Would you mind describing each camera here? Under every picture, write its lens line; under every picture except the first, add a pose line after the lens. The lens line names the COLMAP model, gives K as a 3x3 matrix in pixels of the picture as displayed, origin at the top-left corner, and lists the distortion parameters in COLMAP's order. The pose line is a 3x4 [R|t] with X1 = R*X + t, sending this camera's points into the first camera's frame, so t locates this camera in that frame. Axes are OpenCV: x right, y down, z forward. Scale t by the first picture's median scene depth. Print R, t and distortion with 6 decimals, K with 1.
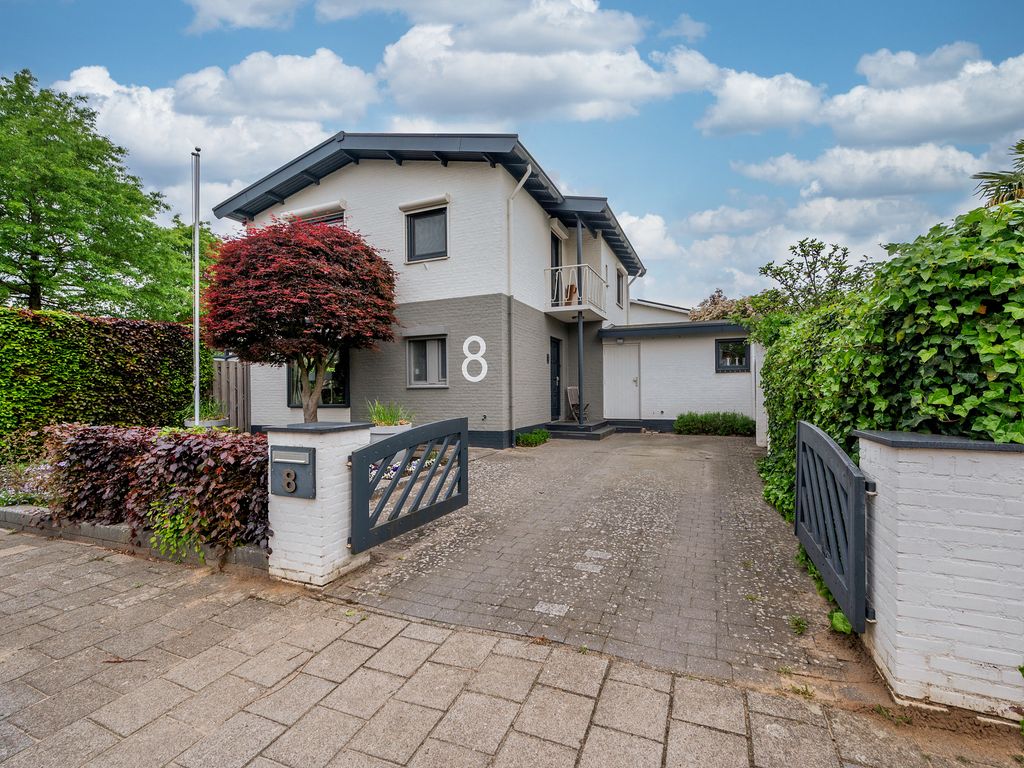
lens RADIAL K [[455.0, 0, 511.5], [0, 455.0, 385.8], [0, 0, 1]] dist [0.003277, 0.000026]
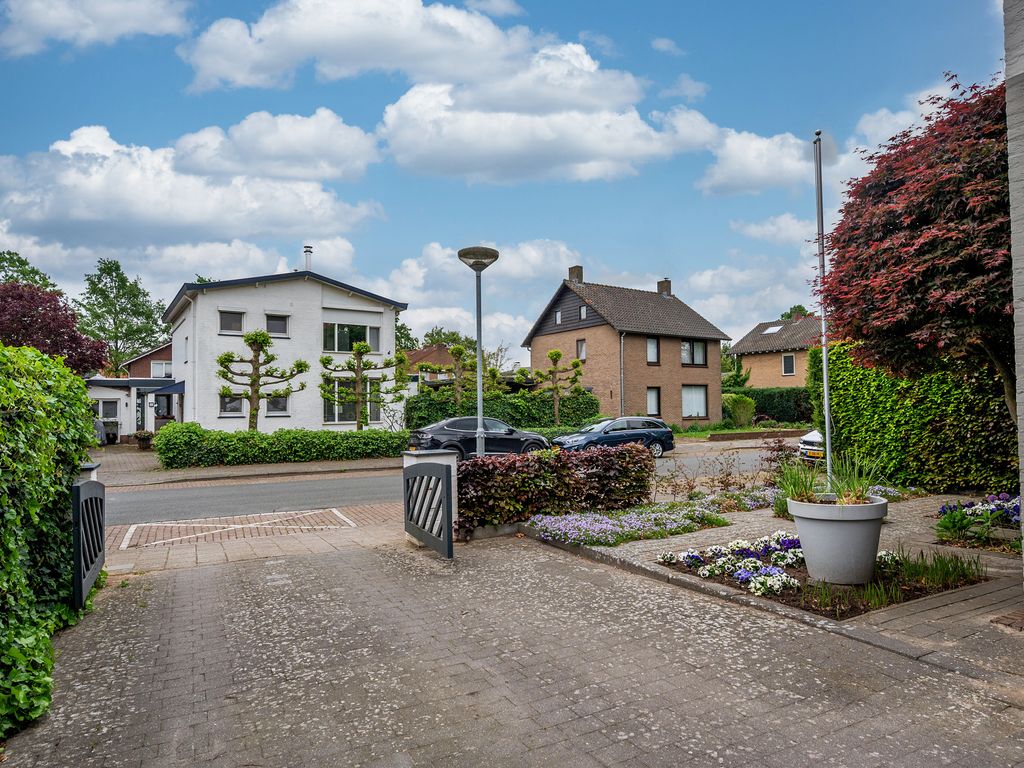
lens RADIAL K [[593.0, 0, 511.0], [0, 593.0, 388.3], [0, 0, 1]] dist [0.008217, 0.002229]
pose [[-0.609377, -0.007027, -0.792849, 0.418829], [0.027316, 0.999181, -0.029851, -0.026608], [0.792410, -0.039848, -0.608686, 0.976137]]
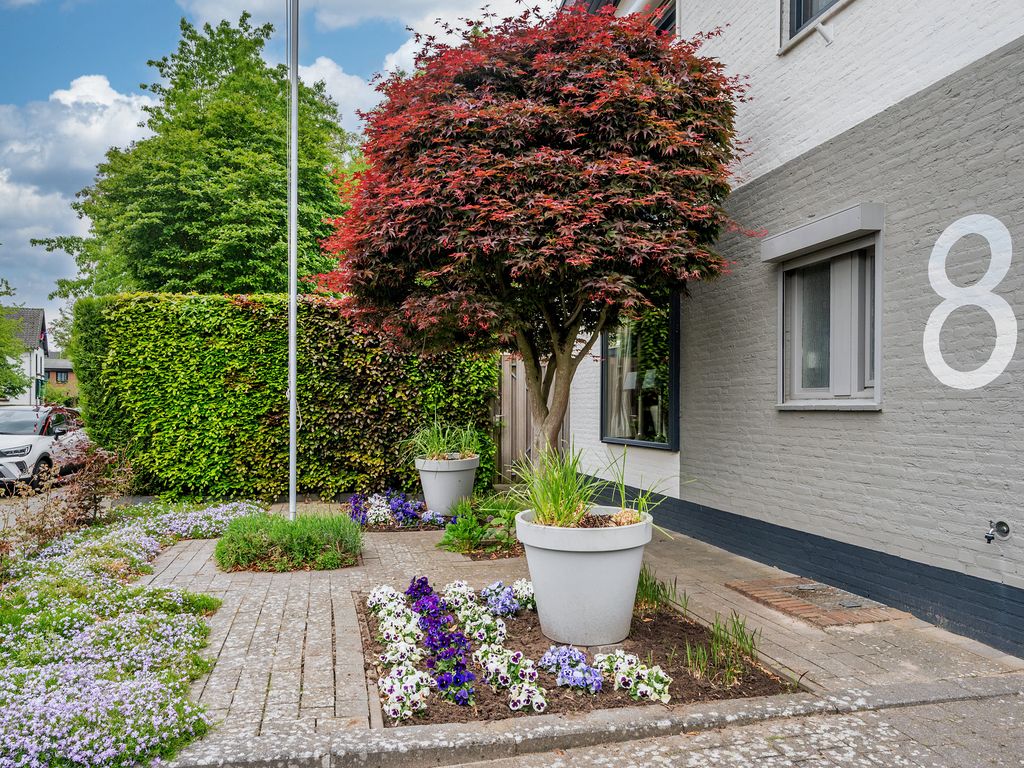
lens RADIAL K [[737.4, 0, 444.0], [0, 737.4, 404.8], [0, 0, 1]] dist [-0.004760, -0.001378]
pose [[0.569688, 0.012629, -0.821764, 0.099952], [-0.005400, 0.999918, 0.011623, -0.003422], [0.821844, -0.002184, 0.569709, 0.522389]]
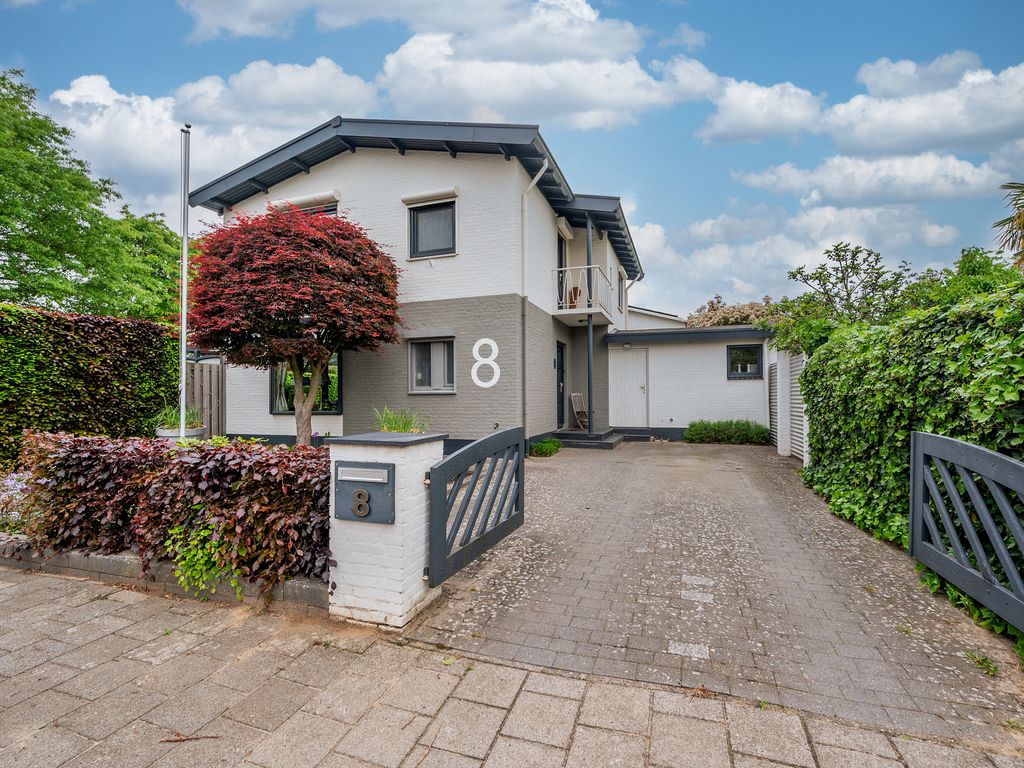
lens RADIAL K [[465.9, 0, 509.9], [0, 465.9, 386.5], [0, 0, 1]] dist [0.003040, 0.000916]
pose [[0.997667, 0.005942, 0.068014, -0.099353], [-0.005095, 0.999907, -0.012620, 0.000843], [-0.068083, 0.012244, 0.997605, 0.042322]]
